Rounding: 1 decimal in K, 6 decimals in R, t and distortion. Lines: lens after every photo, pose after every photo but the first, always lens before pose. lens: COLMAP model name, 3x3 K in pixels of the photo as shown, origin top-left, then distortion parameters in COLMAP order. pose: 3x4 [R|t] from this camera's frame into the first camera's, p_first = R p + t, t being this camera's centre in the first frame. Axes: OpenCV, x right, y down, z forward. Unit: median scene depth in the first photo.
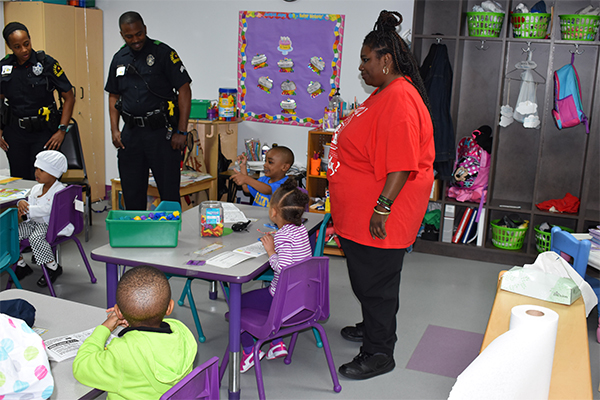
lens RADIAL K [[663.5, 0, 296.9], [0, 663.5, 201.2], [0, 0, 1]] dist [-0.061055, 0.000000]
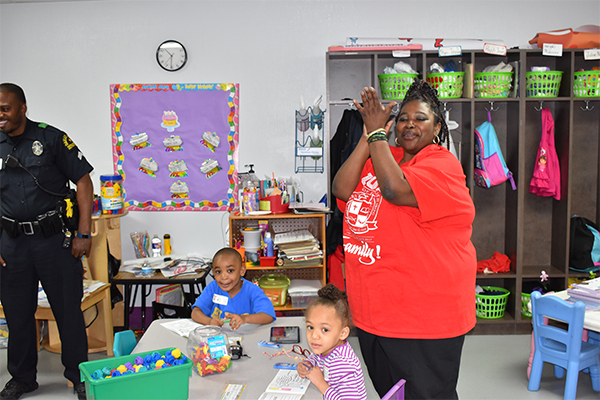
lens RADIAL K [[663.5, 0, 304.9], [0, 663.5, 203.5], [0, 0, 1]] dist [-0.061055, 0.000000]
pose [[0.940009, -0.094988, 0.327658, -0.150239], [0.127698, 0.988601, -0.079755, -0.037267], [-0.316347, 0.116812, 0.941424, 0.141978]]
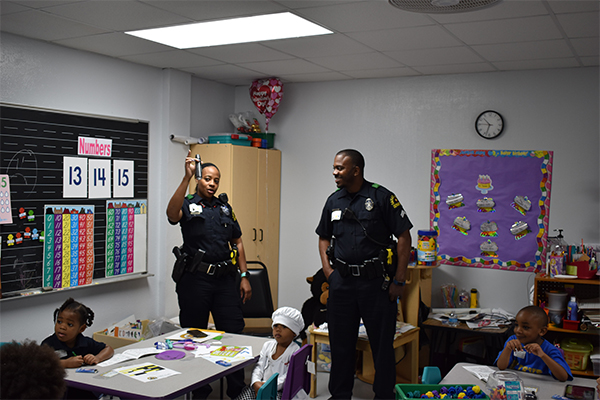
lens RADIAL K [[663.5, 0, 302.7], [0, 663.5, 203.3], [0, 0, 1]] dist [-0.061055, 0.000000]
pose [[0.992342, -0.016850, -0.122363, -0.163702], [-0.006942, 0.981477, -0.191454, -0.028305], [0.123322, 0.190837, 0.973844, 0.062278]]
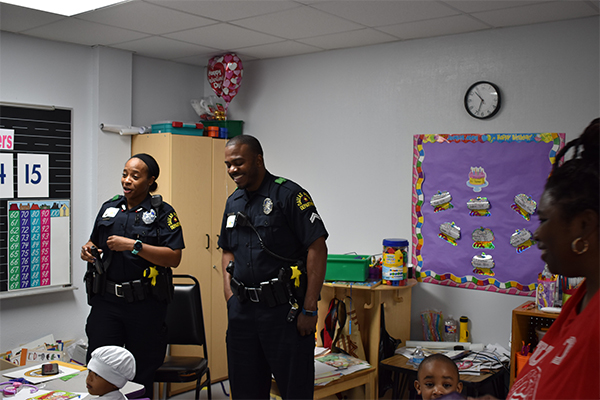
lens RADIAL K [[663.5, 0, 300.1], [0, 663.5, 203.1], [0, 0, 1]] dist [-0.061055, 0.000000]
pose [[0.953542, -0.016799, -0.300790, 0.014097], [-0.041294, 0.981731, -0.185738, -0.072072], [0.298416, 0.189530, 0.935429, 0.291399]]
